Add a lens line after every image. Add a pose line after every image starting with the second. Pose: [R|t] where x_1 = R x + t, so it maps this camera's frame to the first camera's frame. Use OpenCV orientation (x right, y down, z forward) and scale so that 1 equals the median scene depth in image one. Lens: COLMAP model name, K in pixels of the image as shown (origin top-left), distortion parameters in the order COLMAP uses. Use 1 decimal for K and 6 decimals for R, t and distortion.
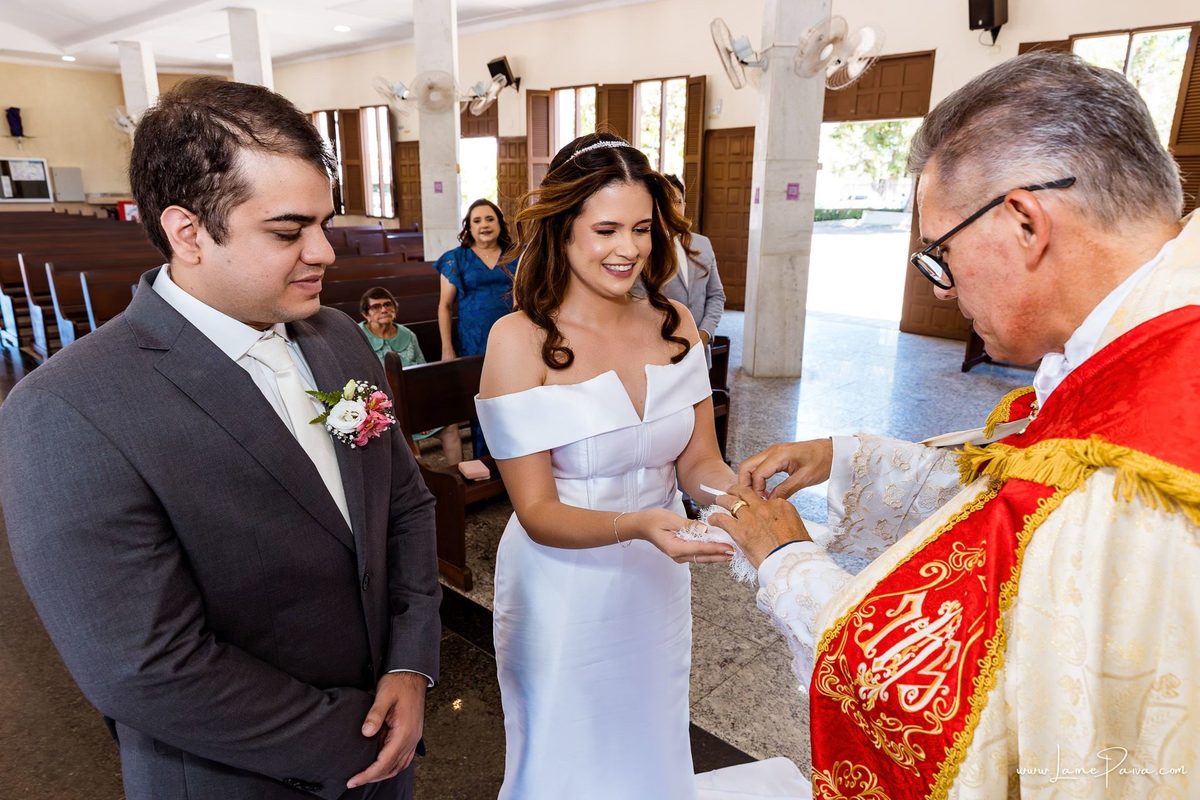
lens RADIAL K [[782.8, 0, 600.0], [0, 782.8, 400.0], [0, 0, 1]] dist [0.005417, 0.004006]
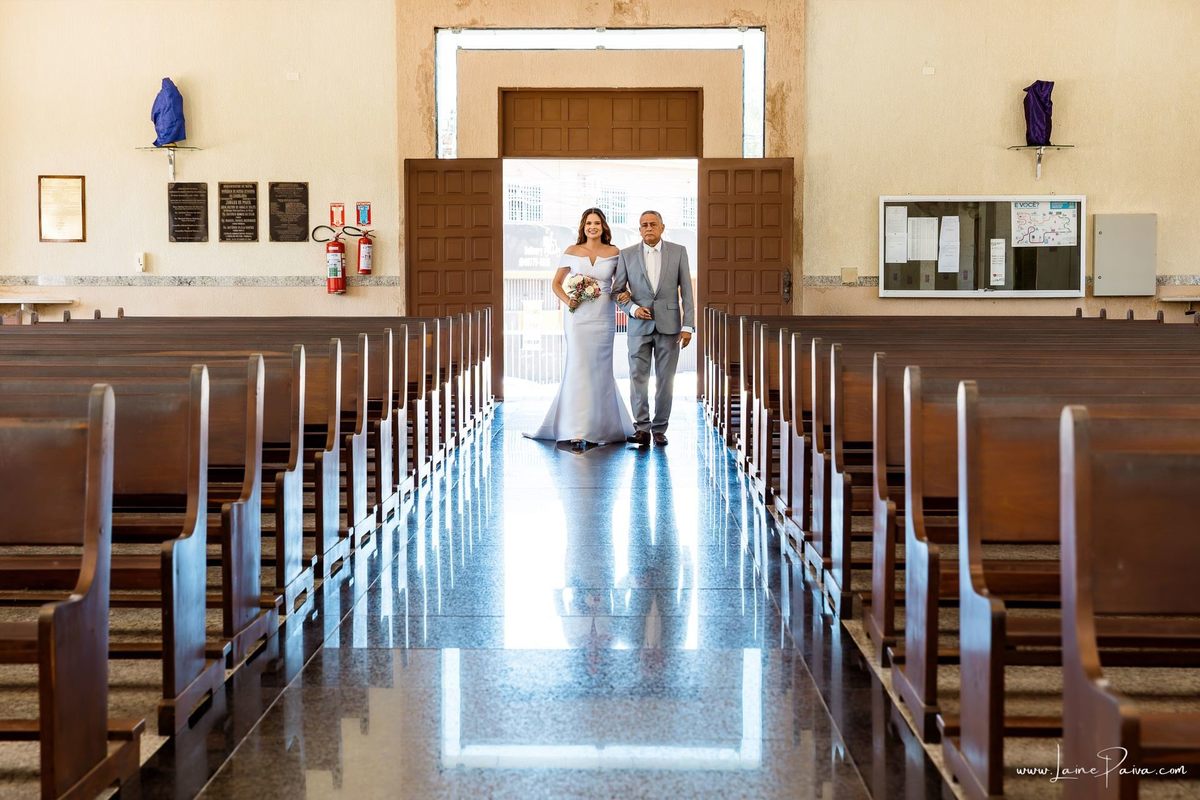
lens RADIAL K [[2090.3, 0, 600.0], [0, 2090.3, 400.0], [0, 0, 1]] dist [0.069865, 0.080105]
pose [[0.663768, 0.026652, -0.747464, -0.065096], [-0.189325, 0.972805, -0.133439, -0.010039], [0.723580, 0.230086, 0.650763, 0.165359]]
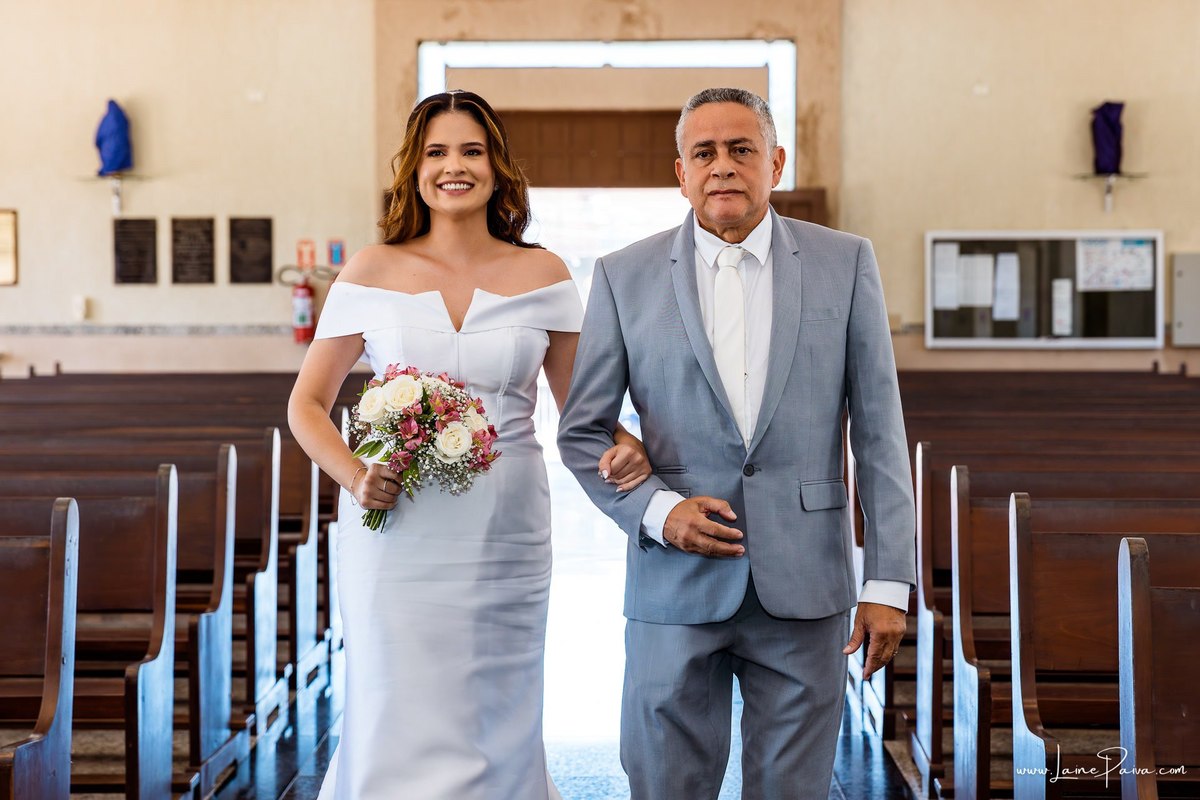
lens RADIAL K [[2427.0, 0, 604.7], [0, 2427.0, 371.8], [0, 0, 1]] dist [0.082339, 0.071425]
pose [[0.663732, 0.001578, -0.747969, -0.052353], [-0.188217, 0.968172, -0.164977, -0.016221], [0.723902, 0.250281, 0.642904, 0.150246]]
